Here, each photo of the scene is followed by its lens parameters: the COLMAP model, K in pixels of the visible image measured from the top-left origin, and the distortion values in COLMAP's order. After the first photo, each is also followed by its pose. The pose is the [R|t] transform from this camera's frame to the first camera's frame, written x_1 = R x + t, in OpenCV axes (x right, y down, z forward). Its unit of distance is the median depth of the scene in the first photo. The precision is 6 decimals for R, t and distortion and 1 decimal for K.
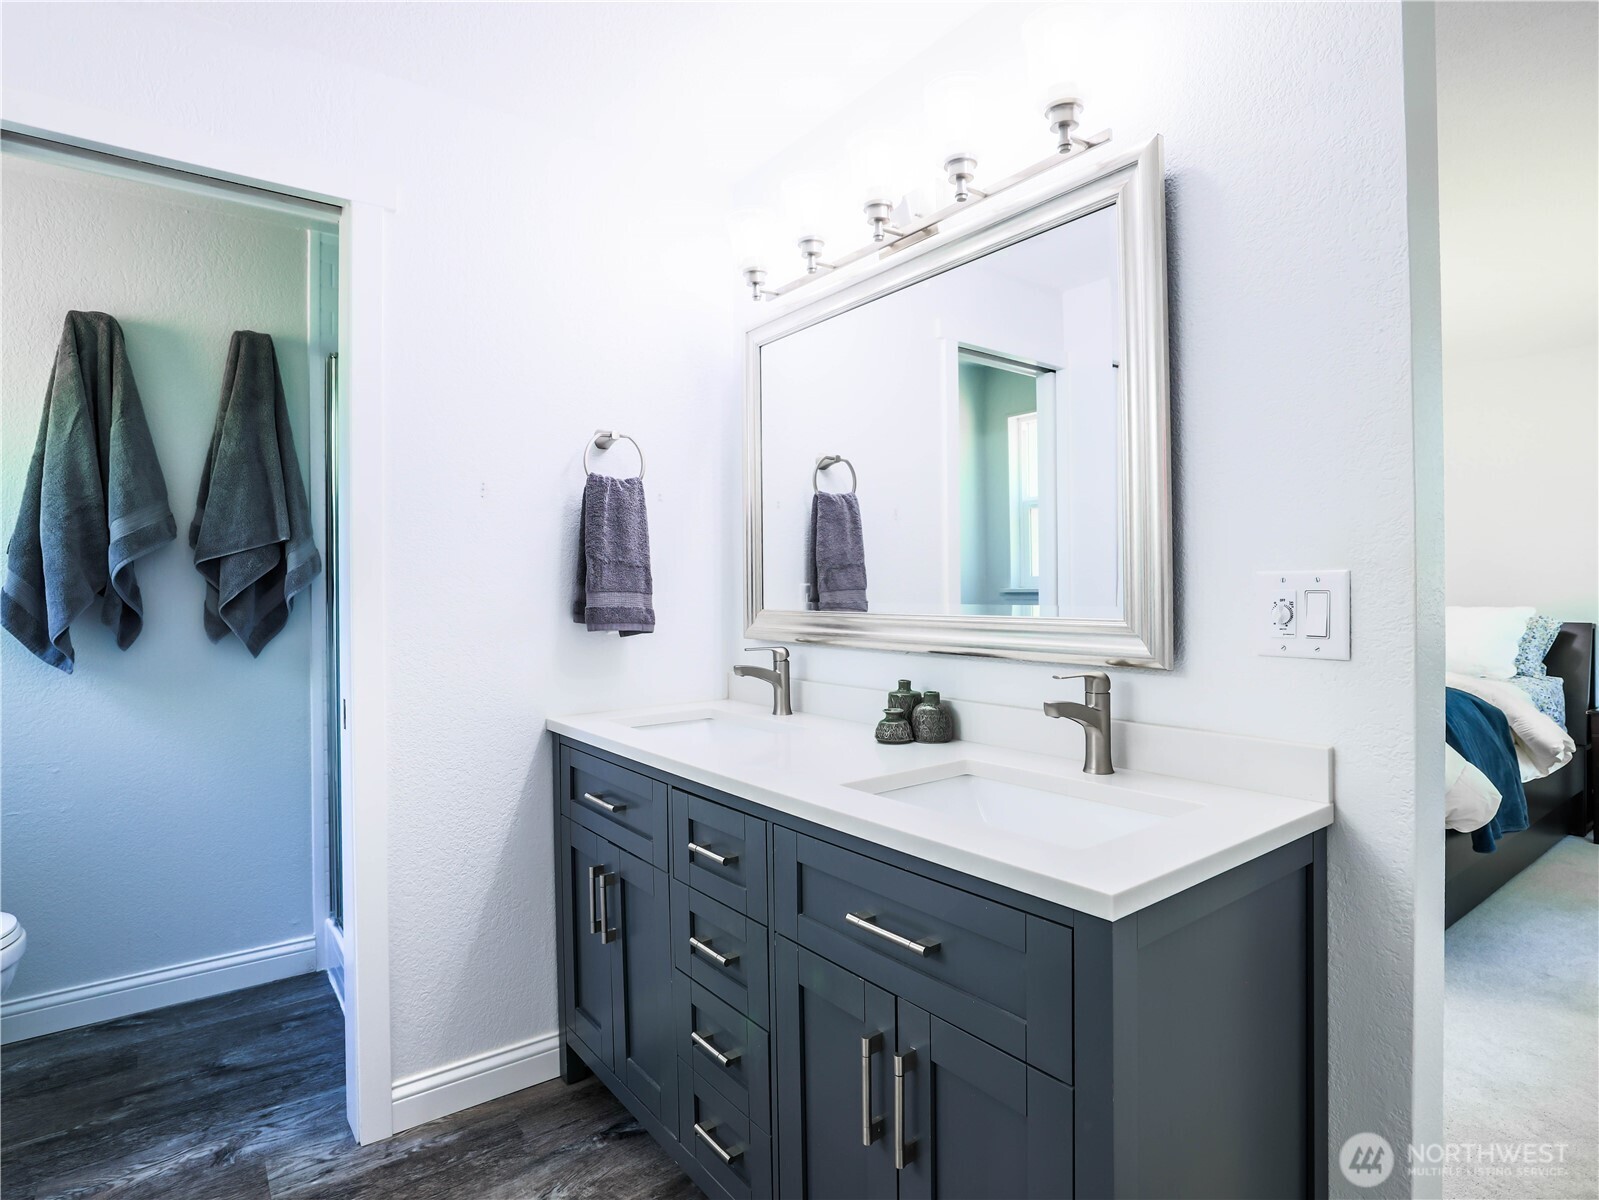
lens RADIAL K [[839.9, 0, 783.9], [0, 839.9, 593.1], [0, 0, 1]] dist [-0.000391, -0.000249]
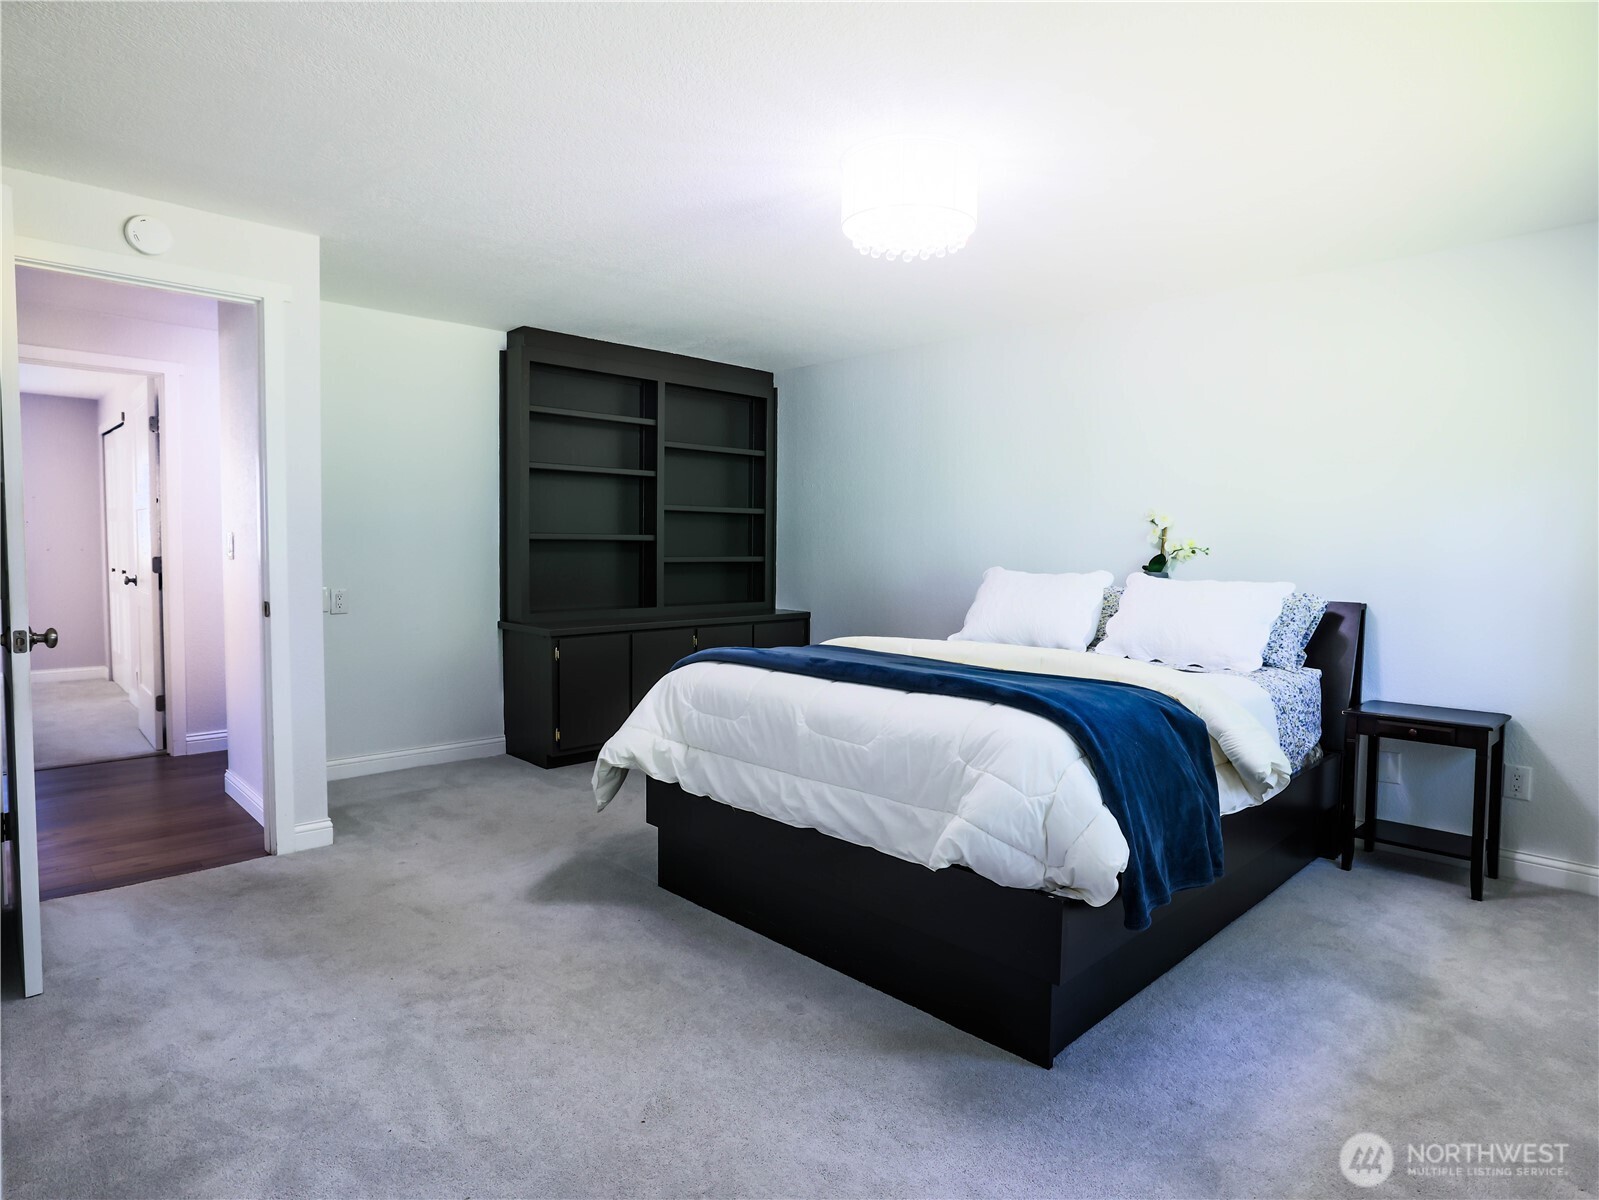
lens RADIAL K [[895.3, 0, 799.5], [0, 895.3, 600.0], [0, 0, 1]] dist [-0.005016, -0.001756]
pose [[0.991925, 0.012388, 0.126221, 0.399703], [-0.019527, 0.998269, 0.055477, -0.006608], [-0.125315, -0.057493, 0.990450, 0.262013]]
